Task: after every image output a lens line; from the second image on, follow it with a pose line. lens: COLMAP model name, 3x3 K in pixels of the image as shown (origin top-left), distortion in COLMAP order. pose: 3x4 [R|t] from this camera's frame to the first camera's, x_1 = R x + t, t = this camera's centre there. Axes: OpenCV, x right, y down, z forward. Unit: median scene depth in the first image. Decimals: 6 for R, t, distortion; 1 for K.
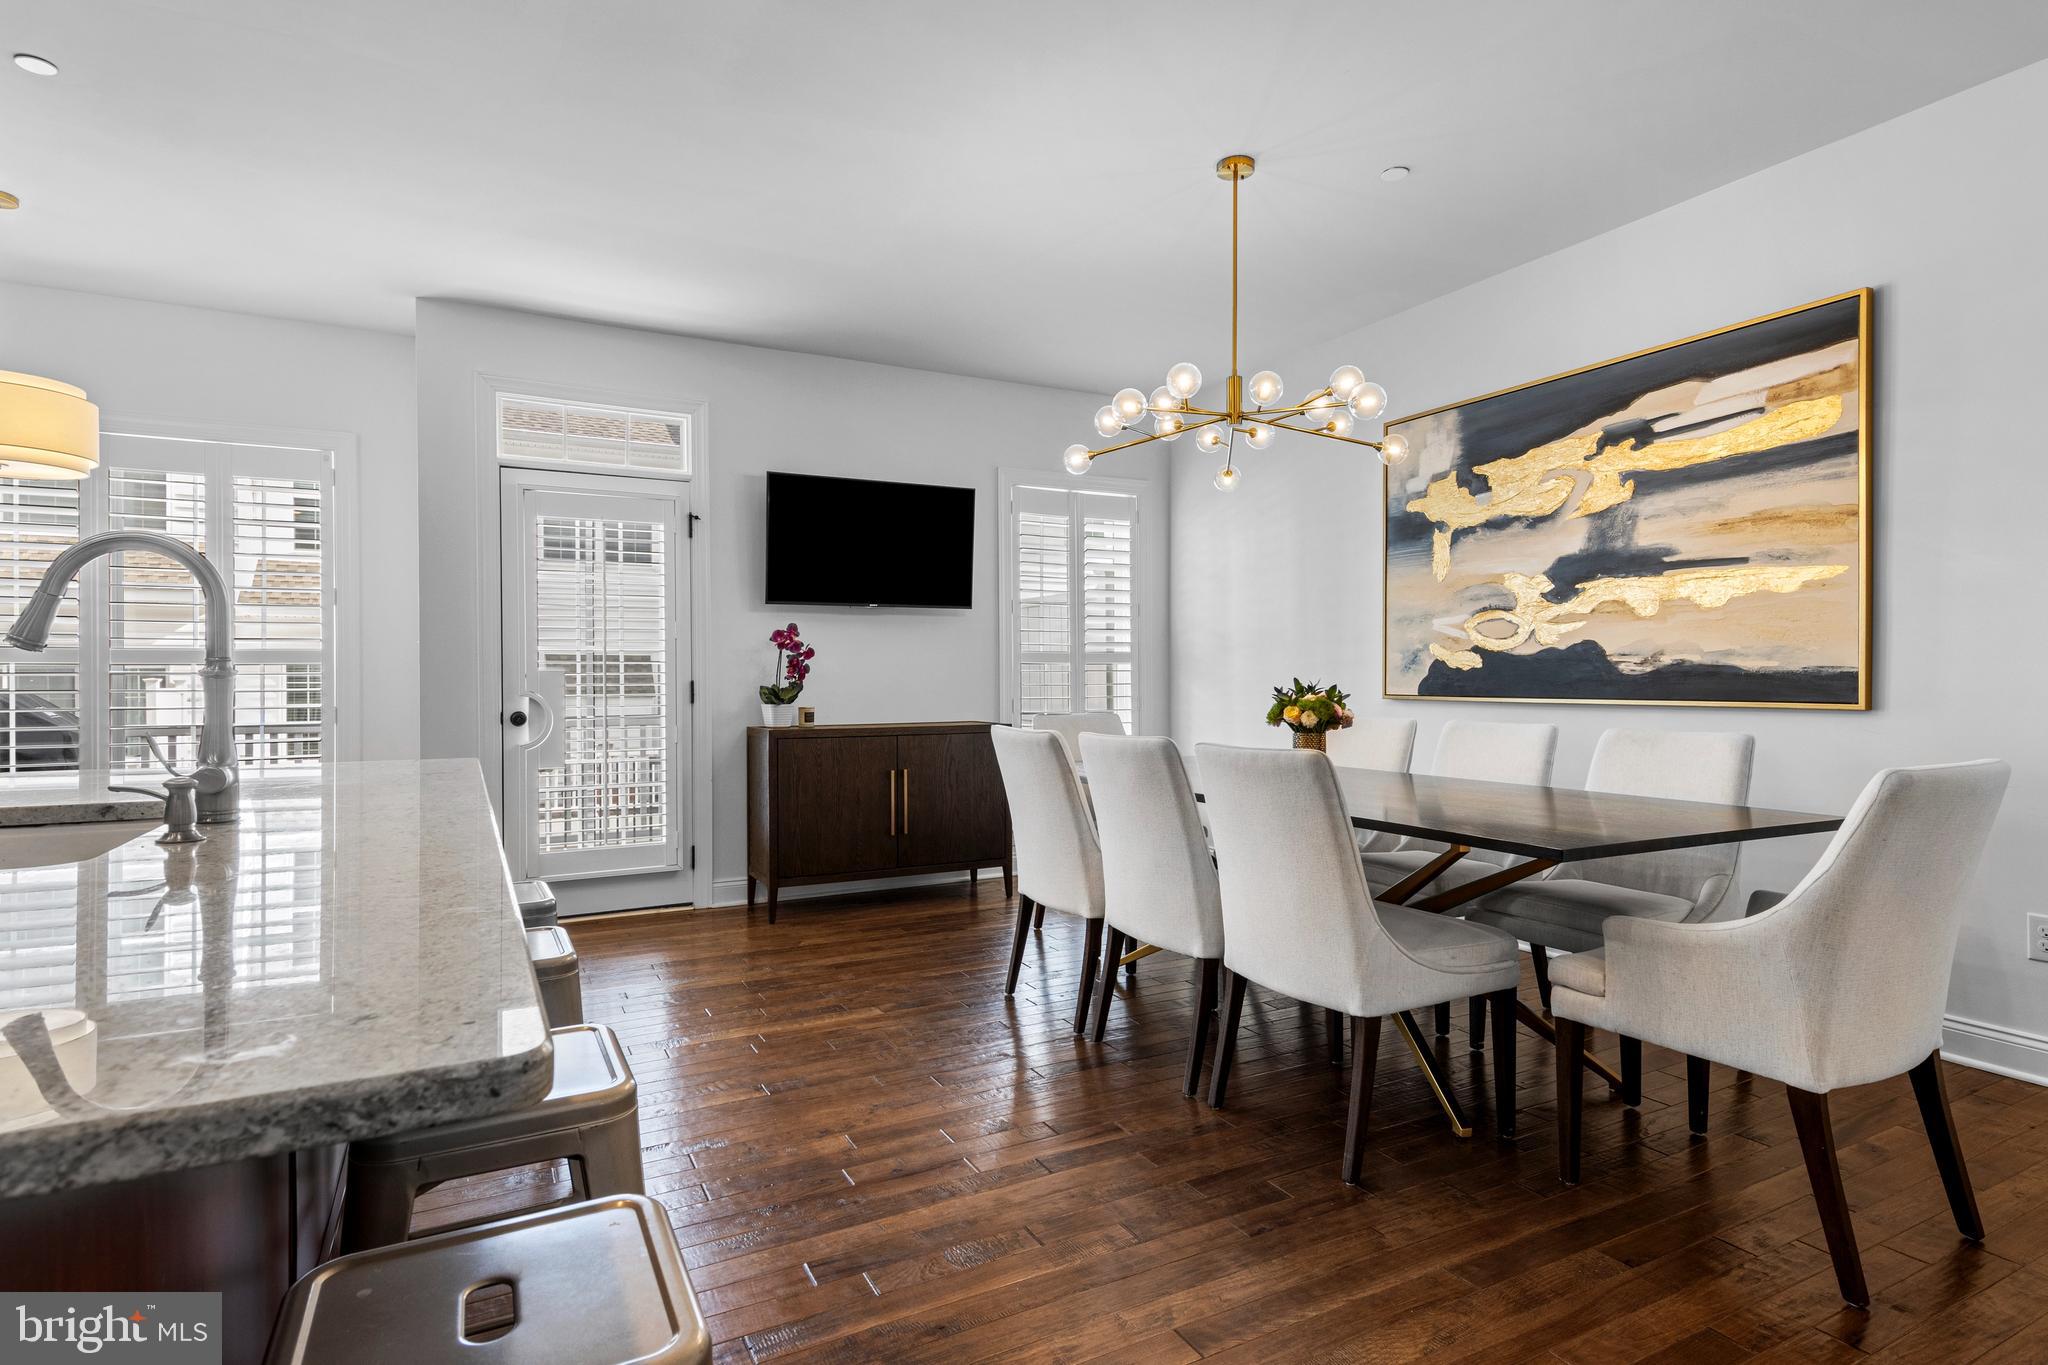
lens RADIAL K [[1044.3, 0, 1016.7], [0, 1044.3, 677.8], [0, 0, 1]] dist [0.011066, -0.001268]
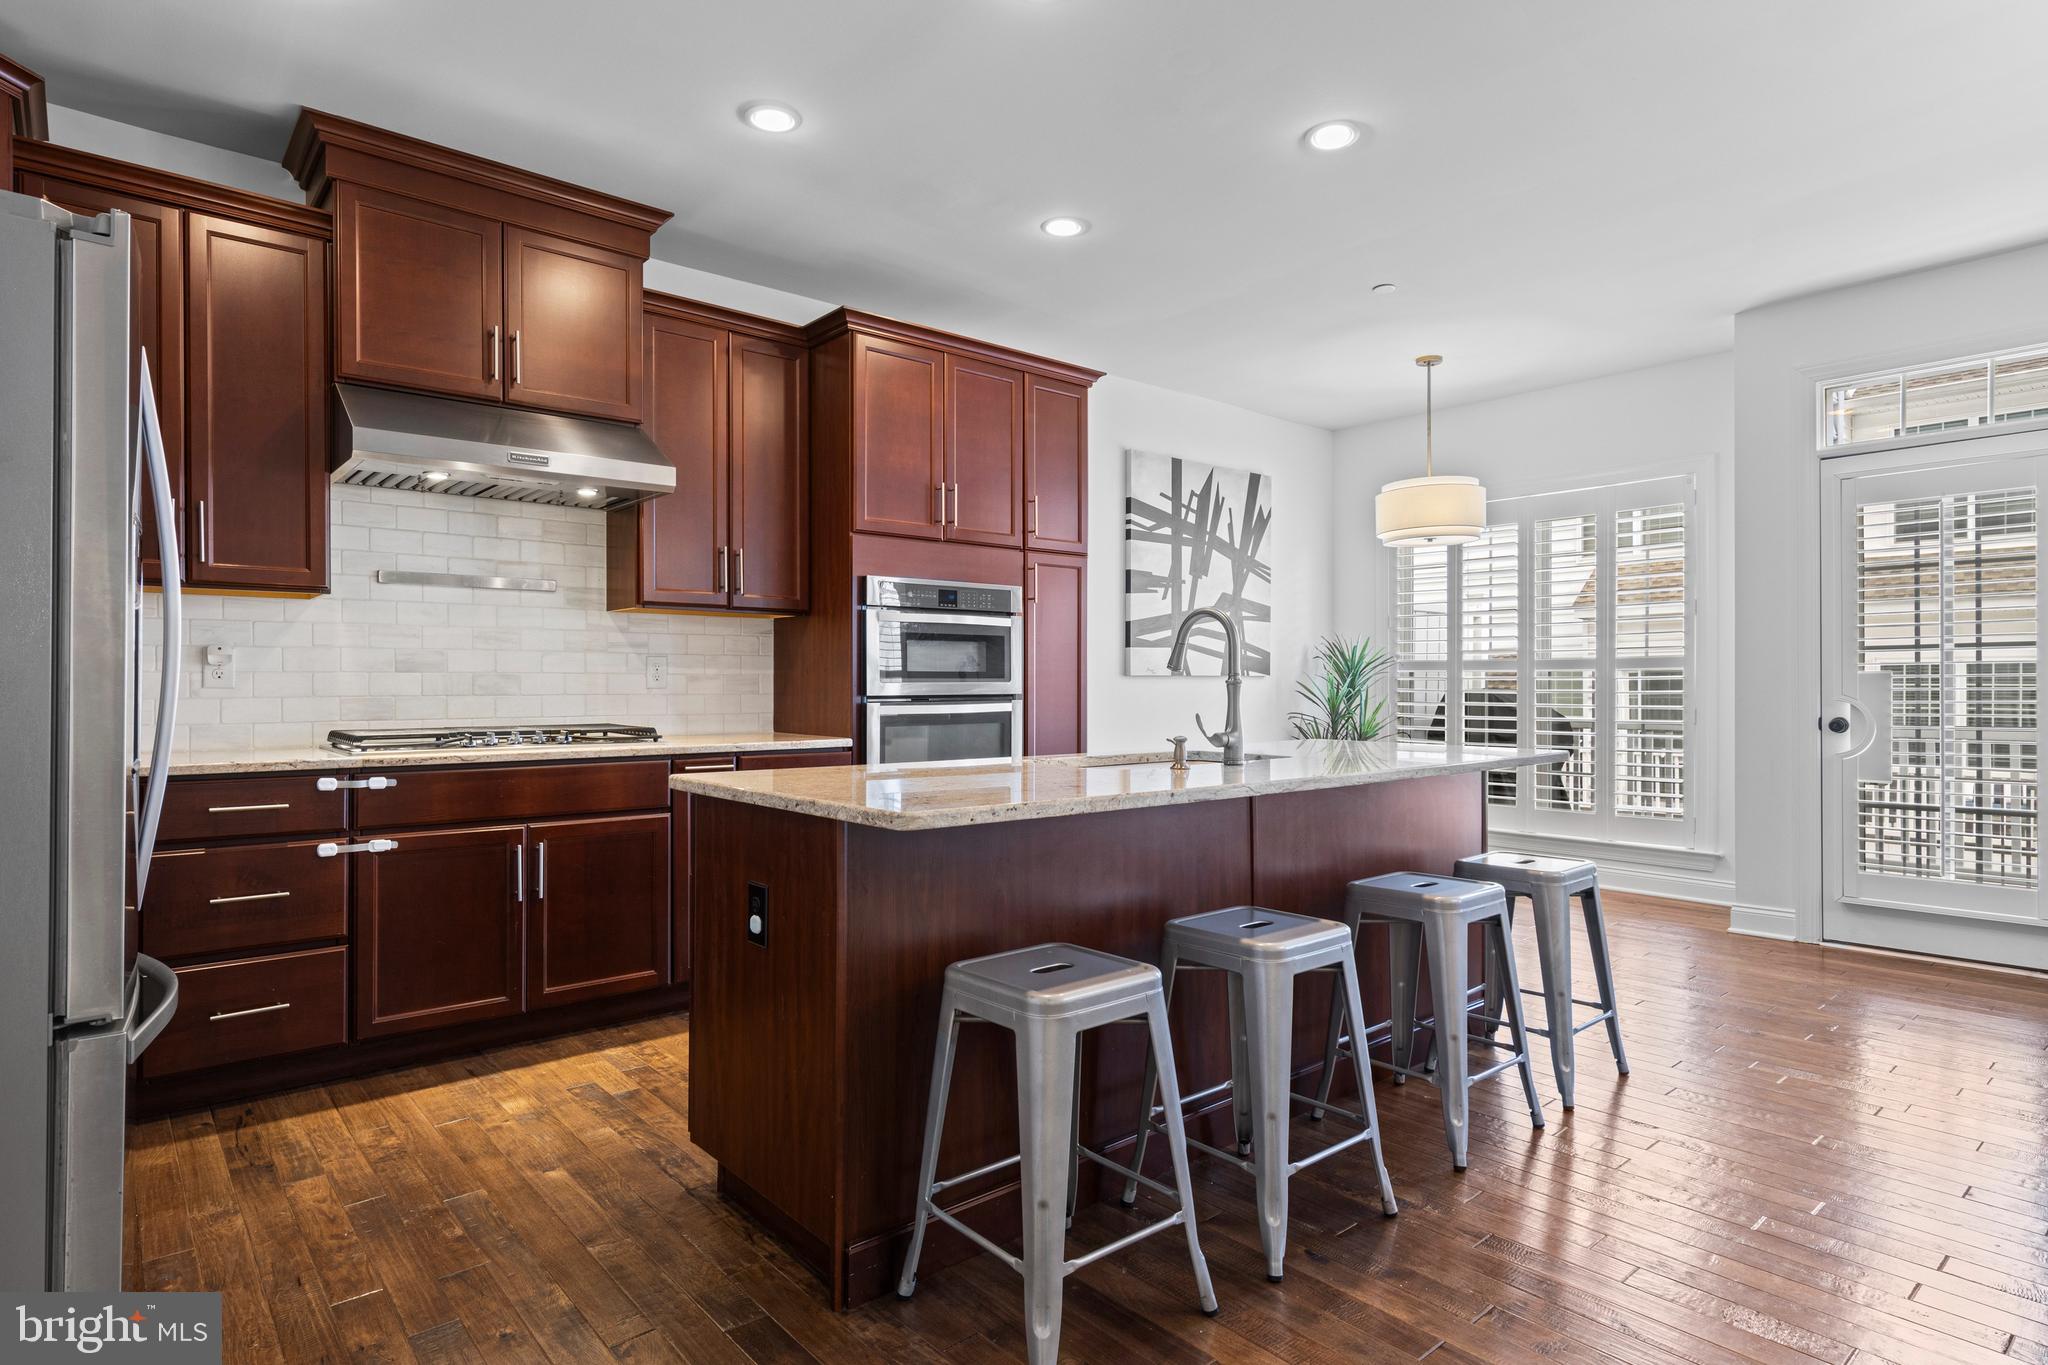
lens RADIAL K [[1091.8, 0, 1023.7], [0, 1091.8, 682.2], [0, 0, 1]] dist [0.008271, -0.000324]
pose [[0.216900, 0.000246, -0.976194, 0.353551], [0.000690, 1.000000, 0.000405, 0.000050], [0.976193, -0.000762, 0.216900, 0.082330]]
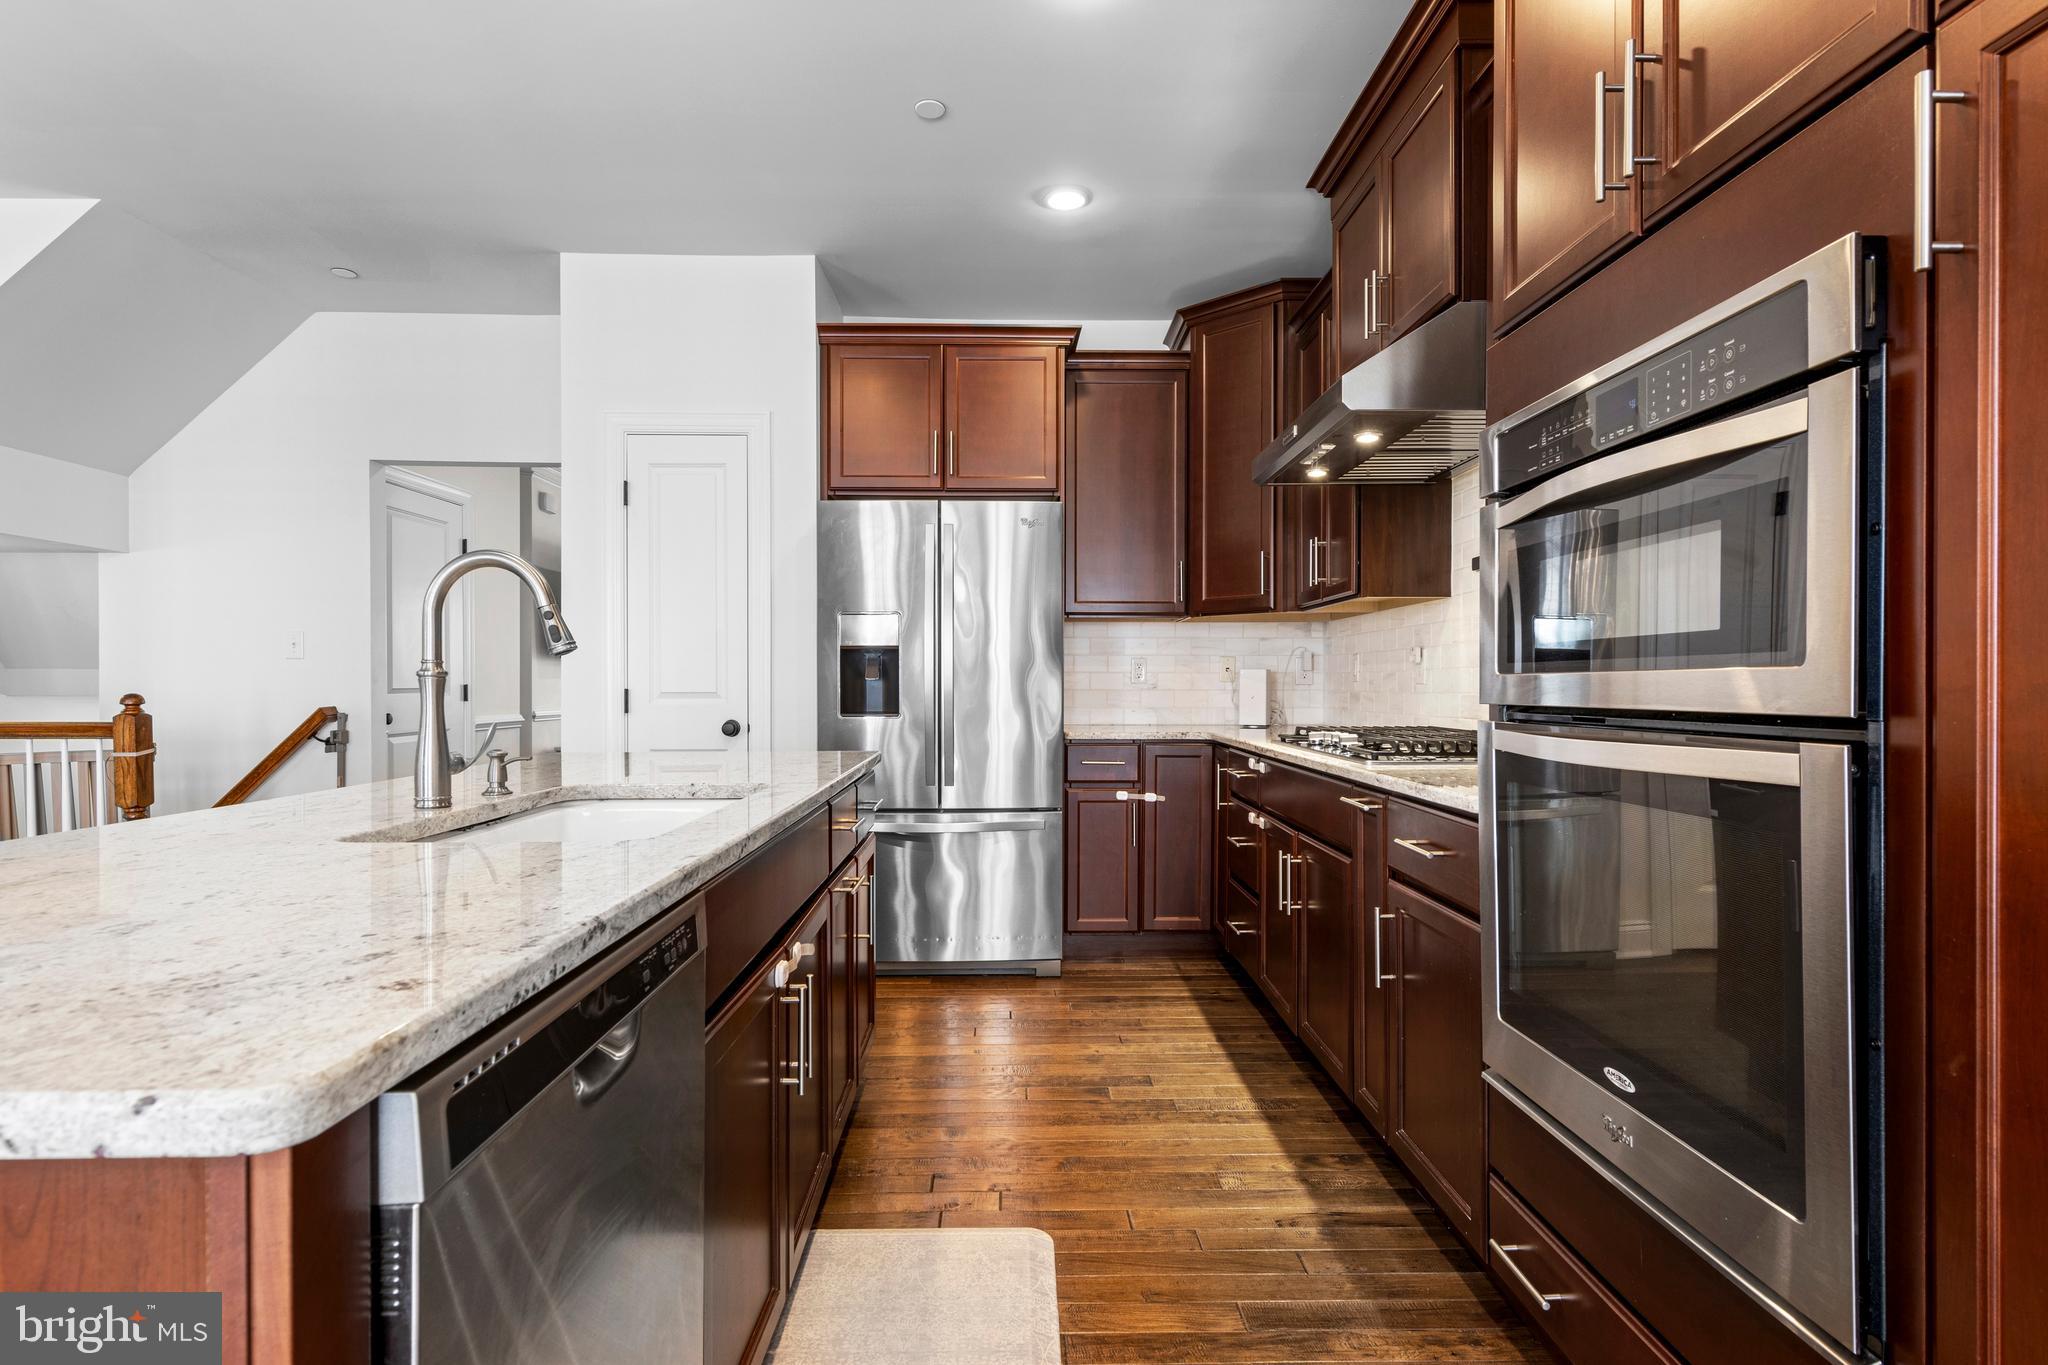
lens RADIAL K [[1044.3, 0, 1034.9], [0, 1044.3, 686.4], [0, 0, 1]] dist [0.011066, -0.001268]
pose [[-0.897597, 0.001670, 0.440813, -0.642736], [0.002195, 0.999997, 0.000681, 0.004969], [-0.440811, 0.001579, -0.897599, 0.602583]]
